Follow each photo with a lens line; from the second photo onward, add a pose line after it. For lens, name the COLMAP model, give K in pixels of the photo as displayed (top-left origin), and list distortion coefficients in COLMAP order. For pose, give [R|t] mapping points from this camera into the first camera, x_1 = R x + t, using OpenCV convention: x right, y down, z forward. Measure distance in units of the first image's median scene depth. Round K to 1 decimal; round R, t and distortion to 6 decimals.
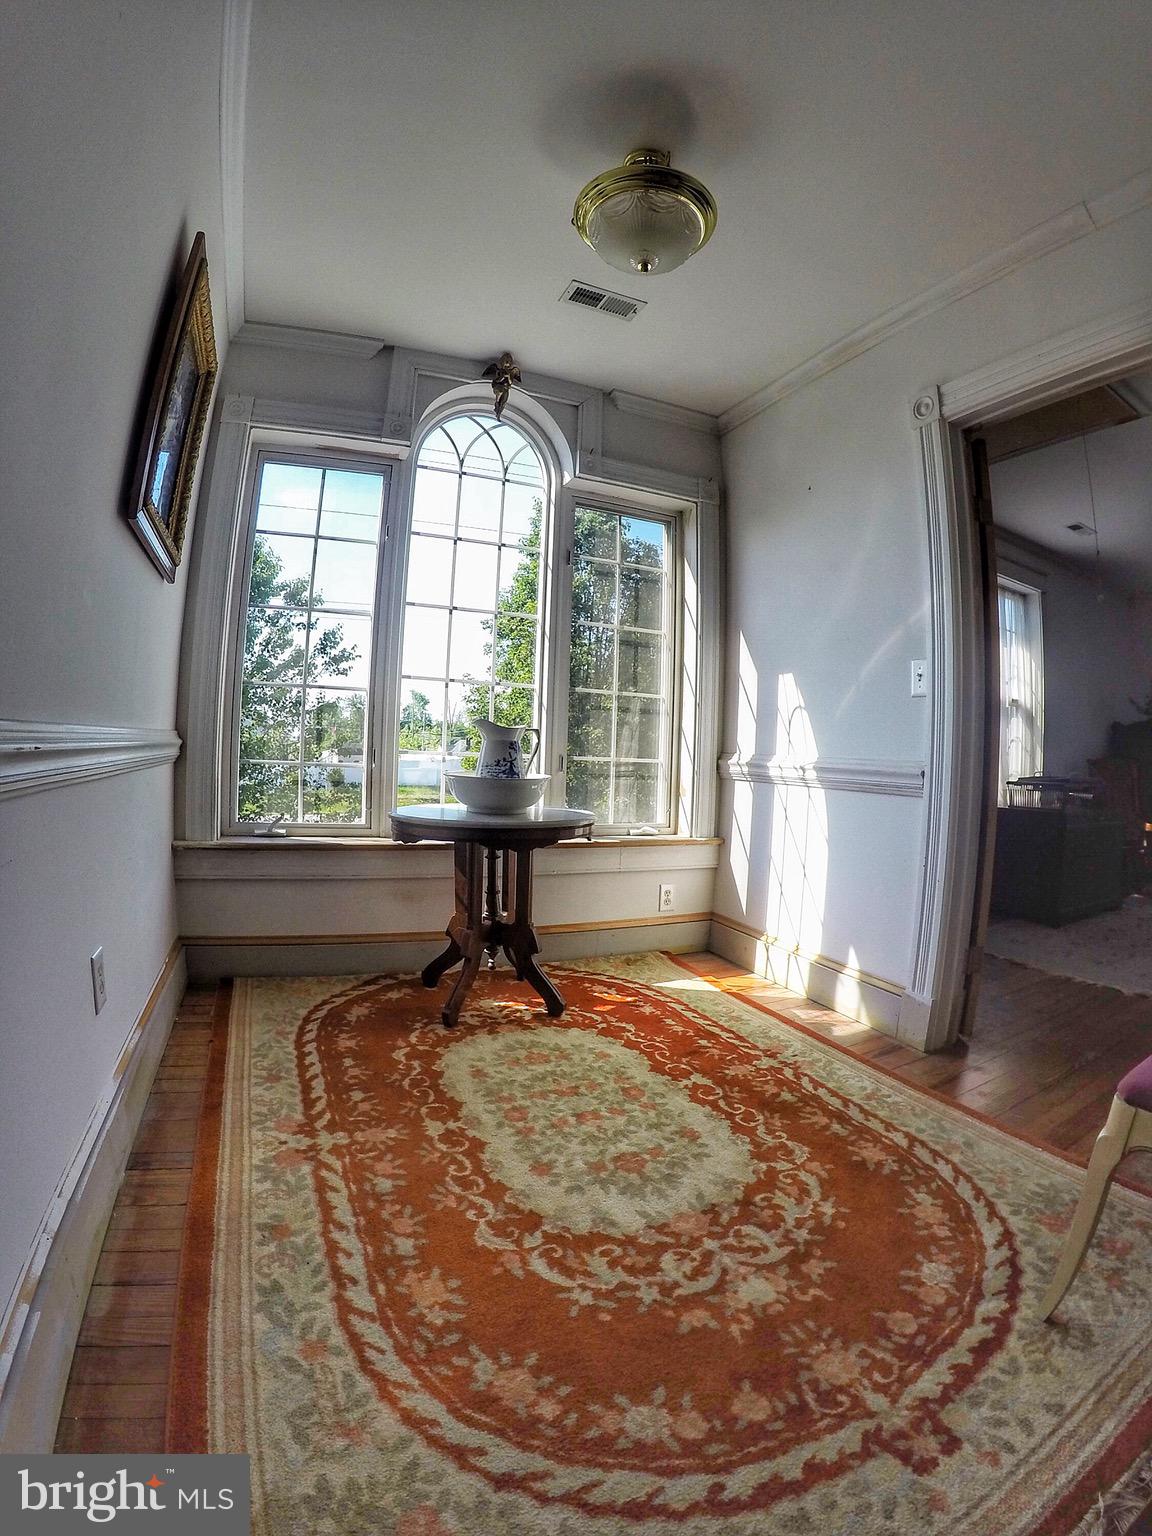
lens RADIAL K [[718.3, 0, 602.5], [0, 718.3, 772.7], [0, 0, 1]] dist [-0.219440, 0.044994]
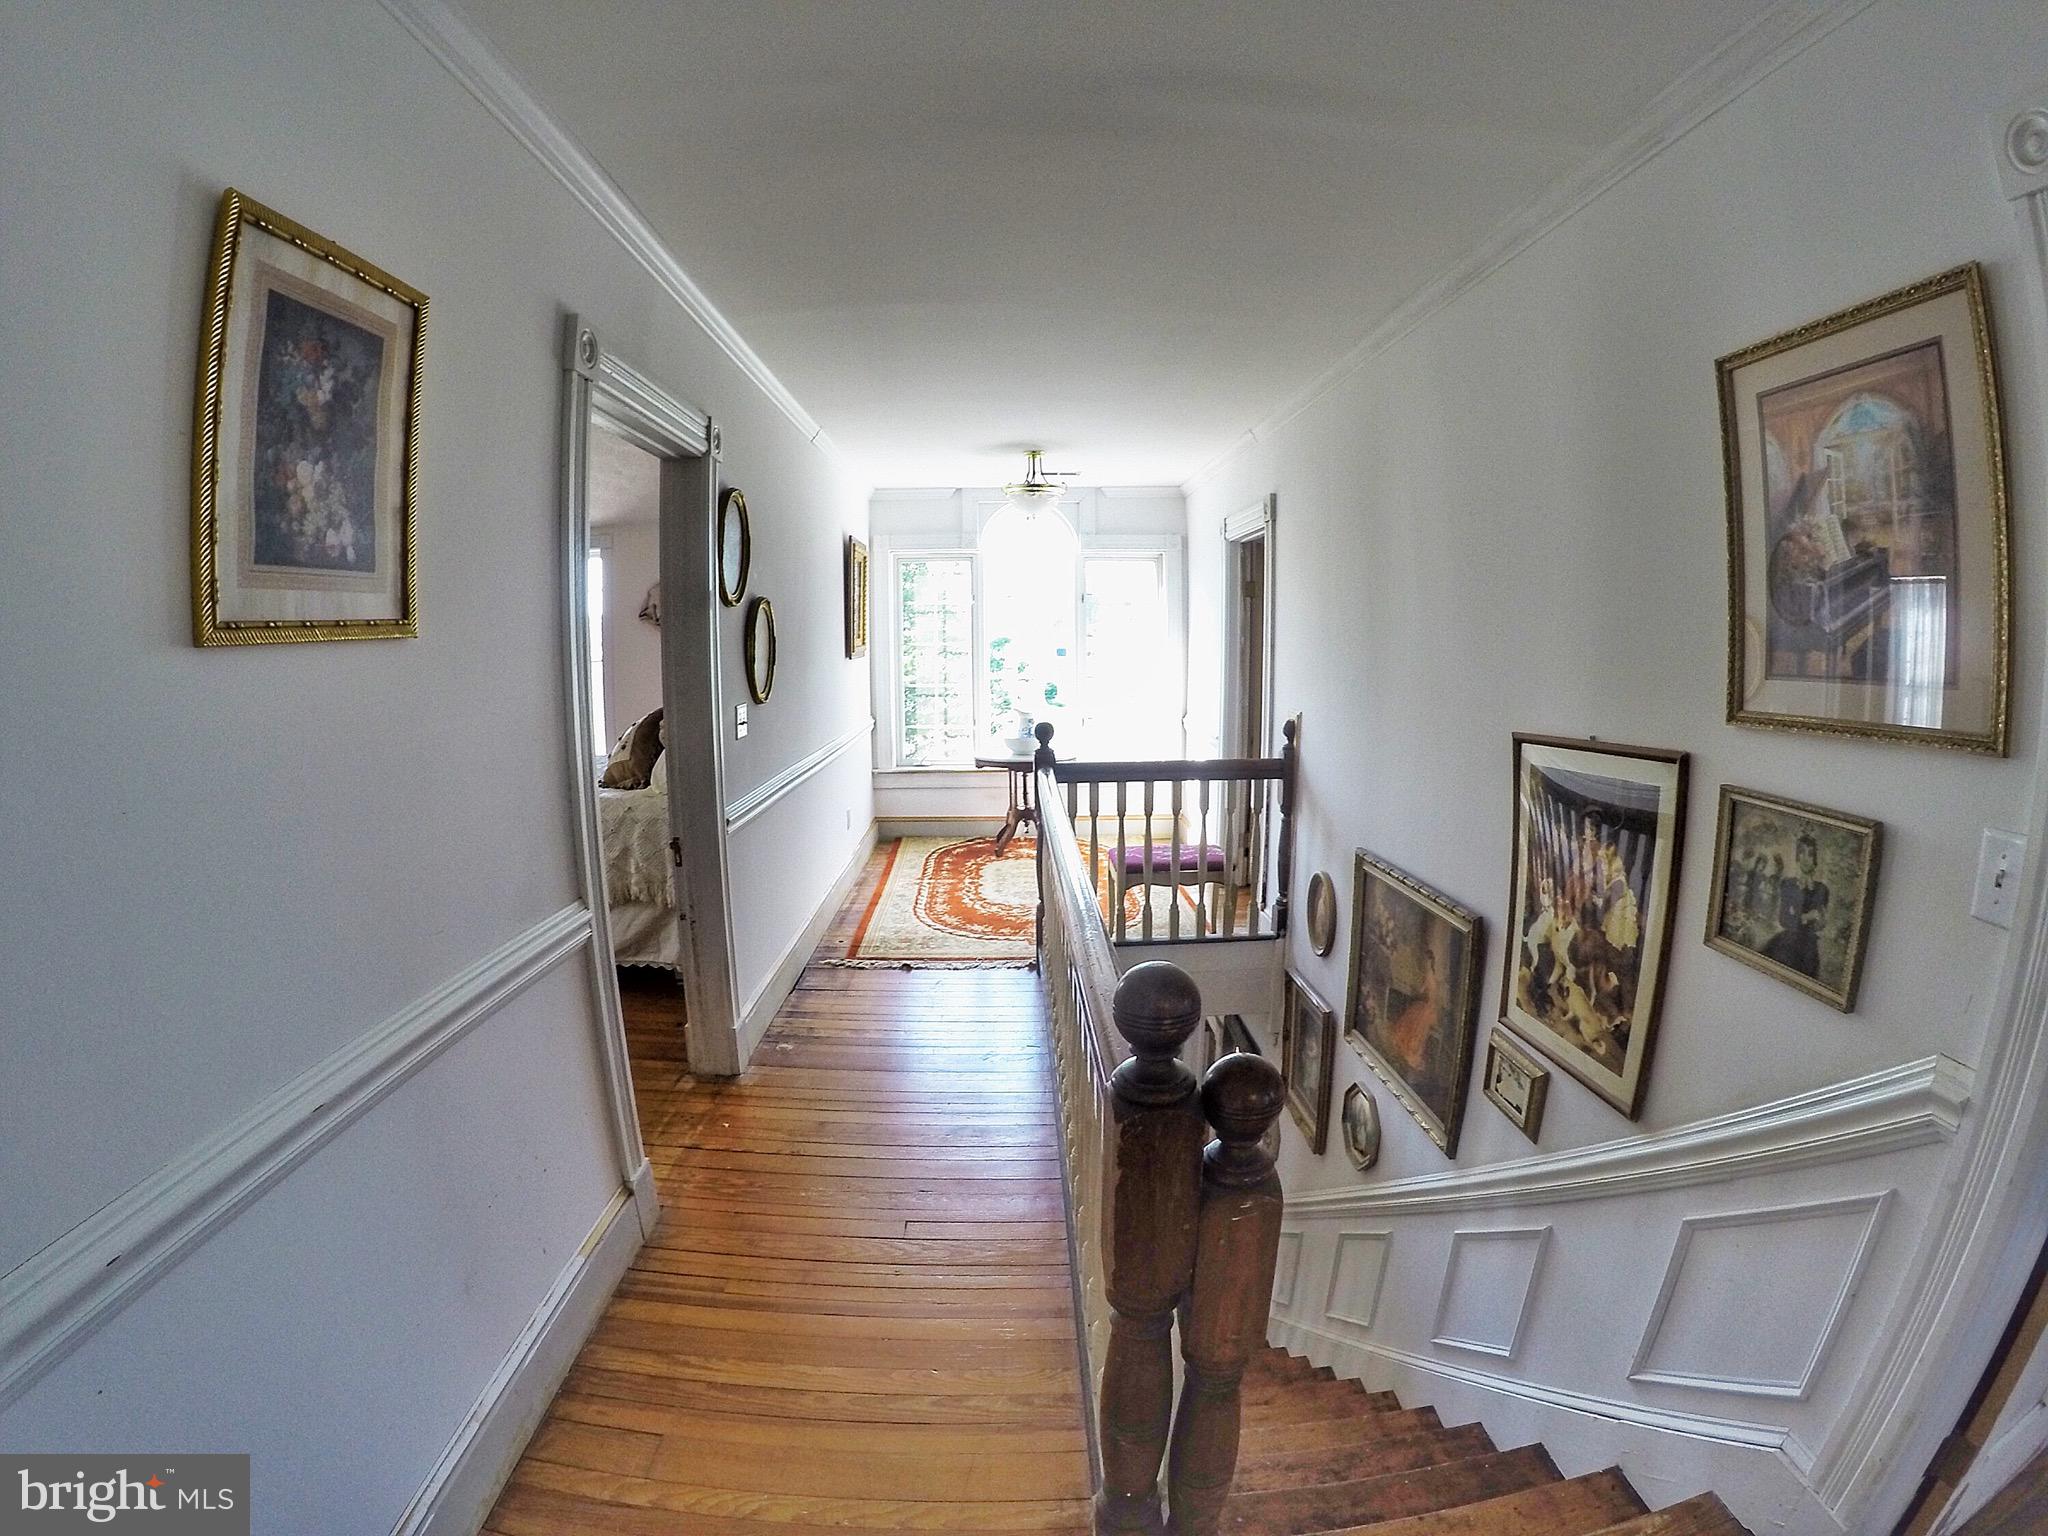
lens RADIAL K [[957.7, 0, 1032.1], [0, 957.7, 788.9], [0, 0, 1]] dist [-0.219440, 0.044994]
pose [[0.921079, 0.021236, -0.388796, 0.968142], [0.031731, 0.991097, 0.129306, -0.205860], [0.388080, -0.131438, 0.912205, -1.535514]]
